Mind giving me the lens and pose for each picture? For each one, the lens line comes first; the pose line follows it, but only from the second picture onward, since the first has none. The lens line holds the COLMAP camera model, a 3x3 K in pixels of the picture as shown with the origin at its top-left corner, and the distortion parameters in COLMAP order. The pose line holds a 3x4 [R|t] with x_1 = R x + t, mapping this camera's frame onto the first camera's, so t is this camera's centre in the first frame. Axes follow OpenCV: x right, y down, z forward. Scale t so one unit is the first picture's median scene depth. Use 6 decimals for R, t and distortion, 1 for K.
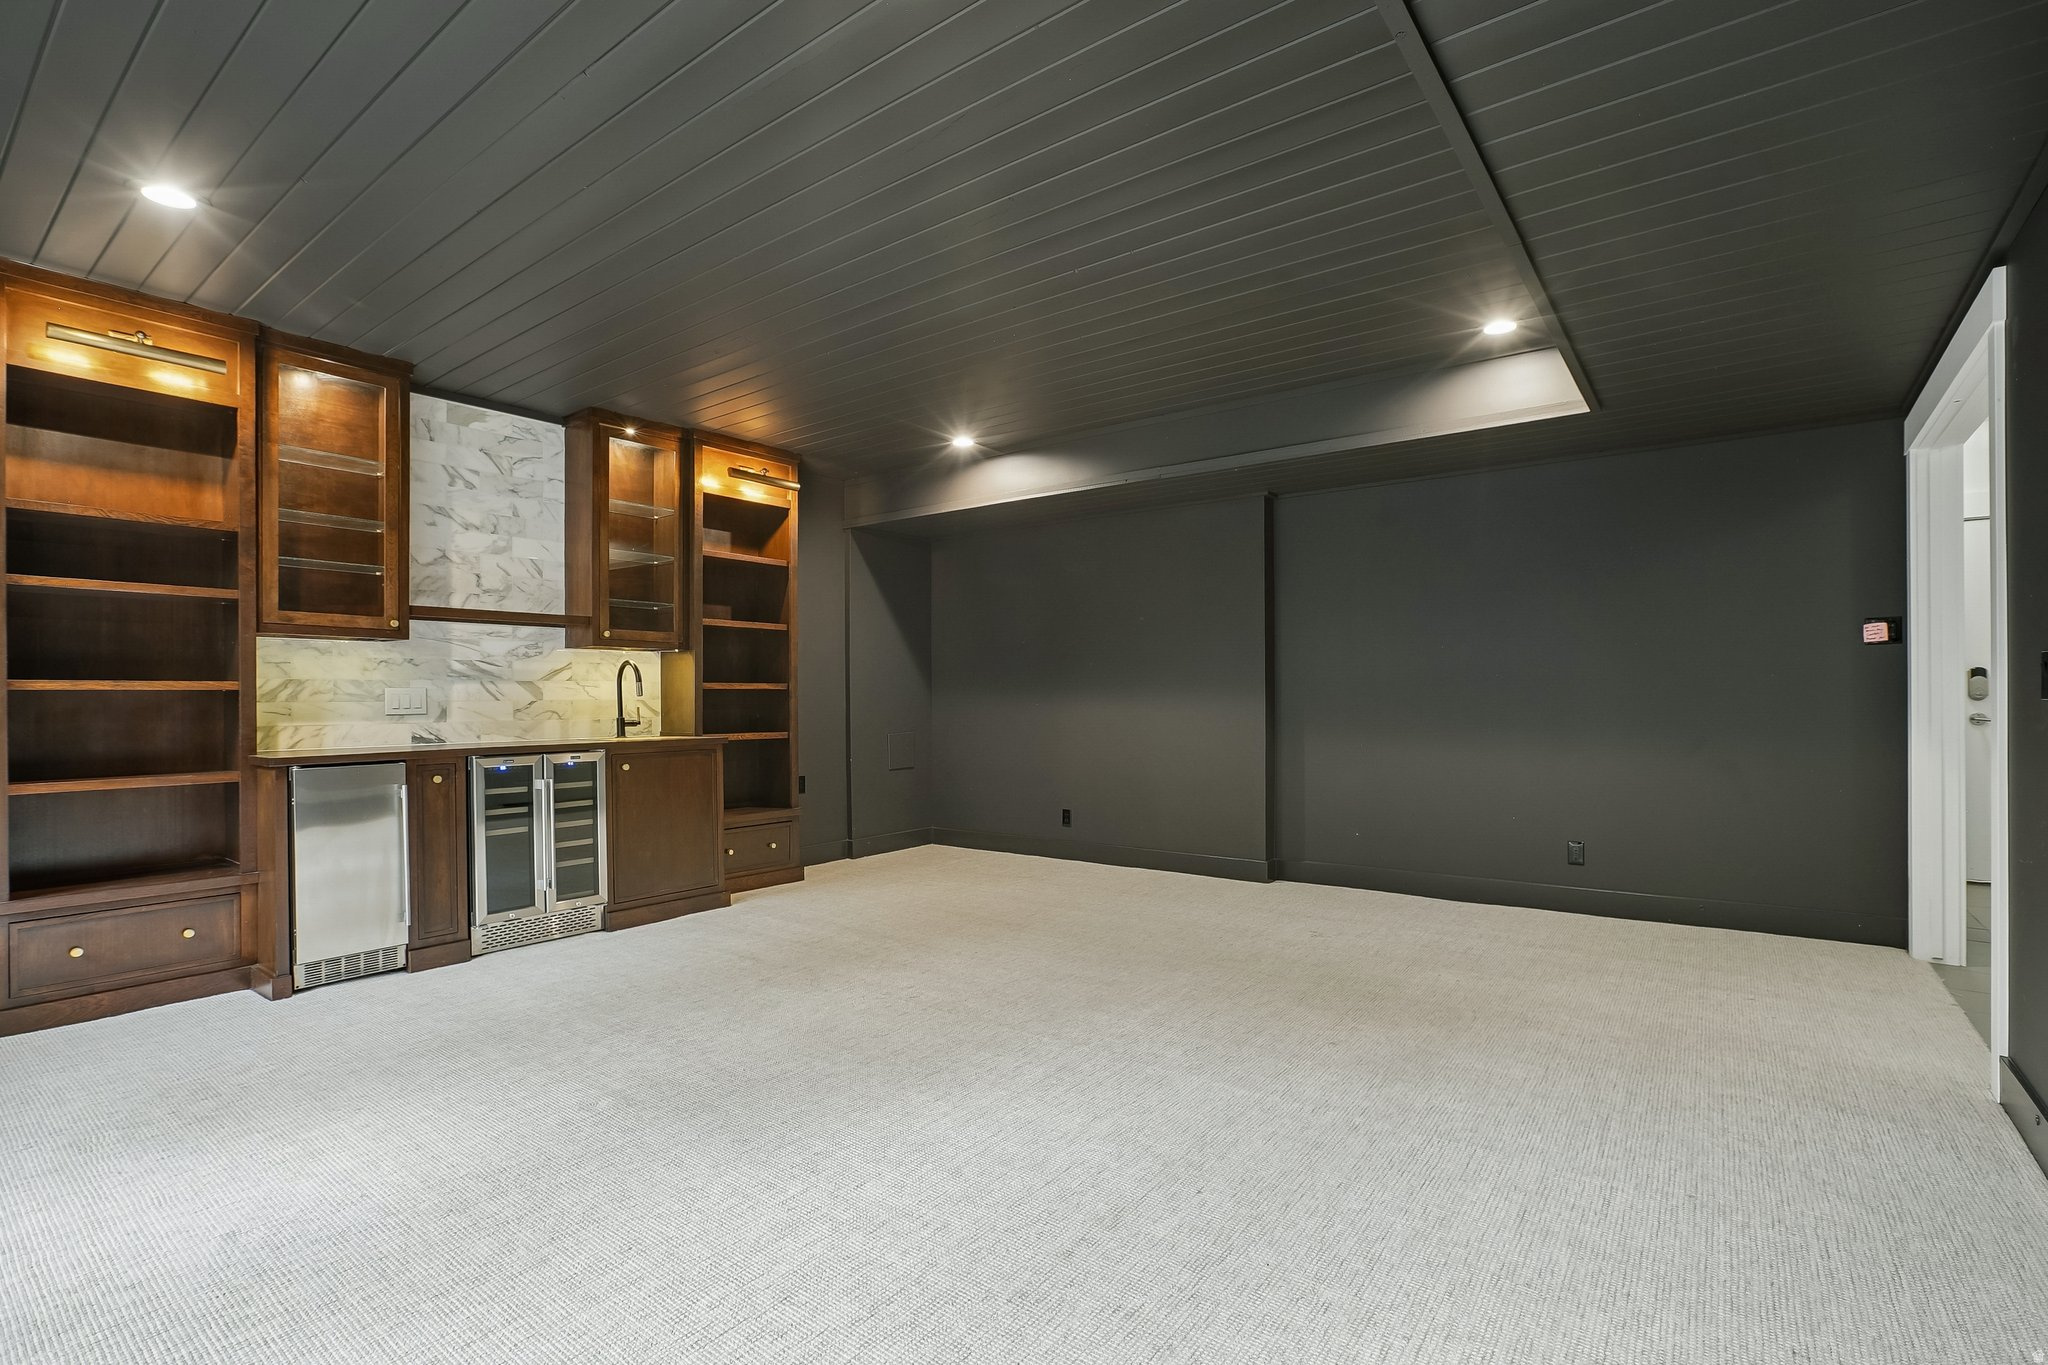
lens RADIAL K [[928.9, 0, 1028.4], [0, 928.9, 693.3], [0, 0, 1]] dist [-0.021741, 0.000993]
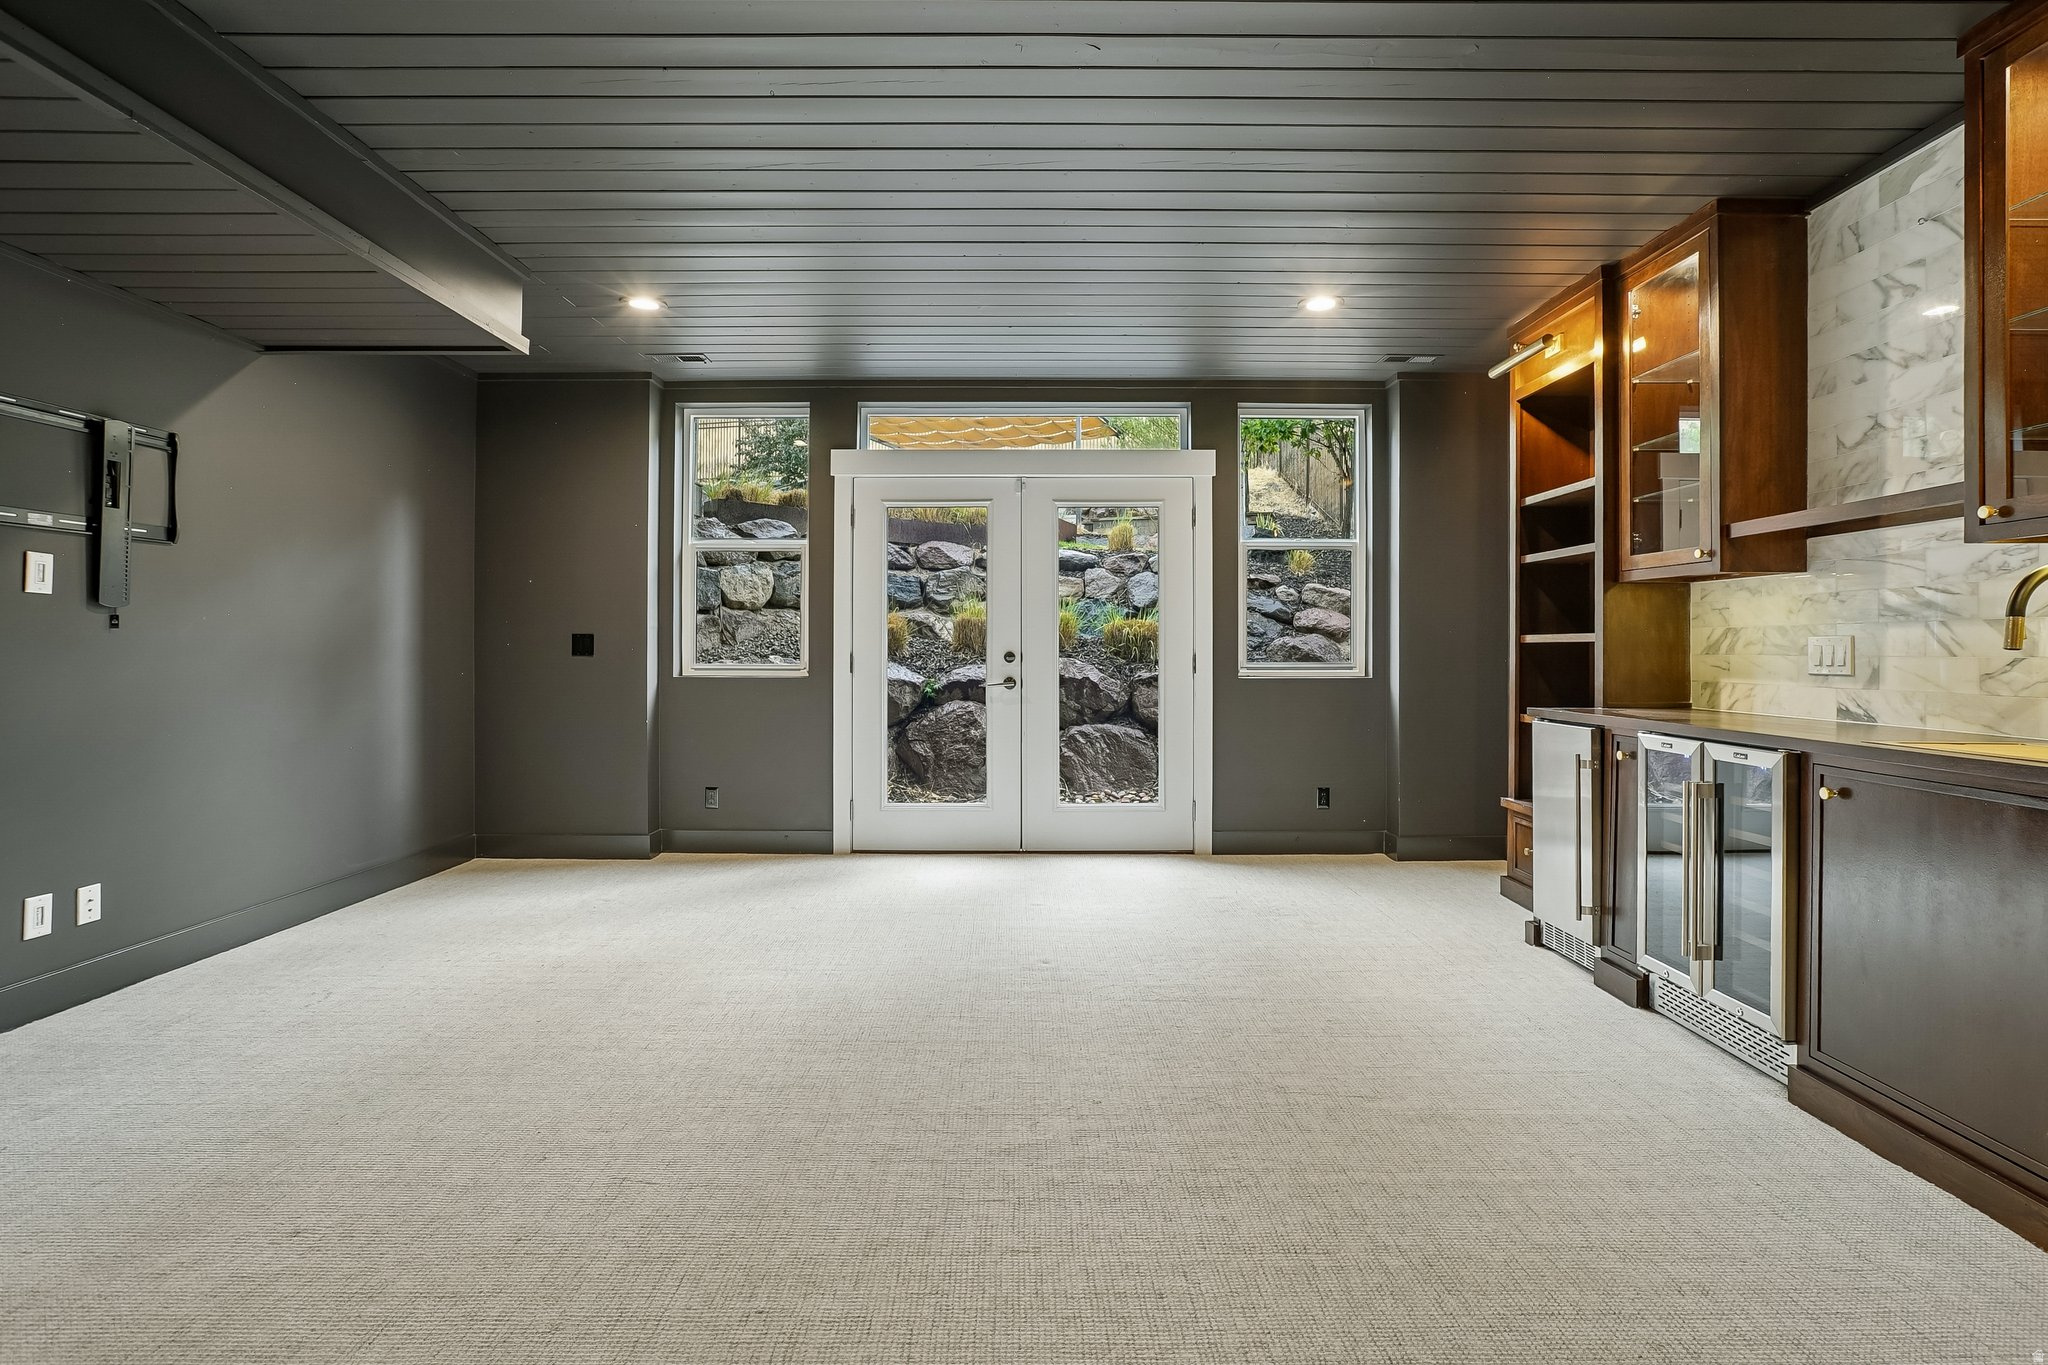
lens RADIAL K [[928.9, 0, 1021.2], [0, 928.9, 652.5], [0, 0, 1]] dist [-0.021741, 0.000993]
pose [[-0.788521, 0.010342, -0.614921, 0.208275], [0.010396, 0.999940, 0.003487, -0.002076], [0.614920, -0.003643, -0.788581, 1.138641]]
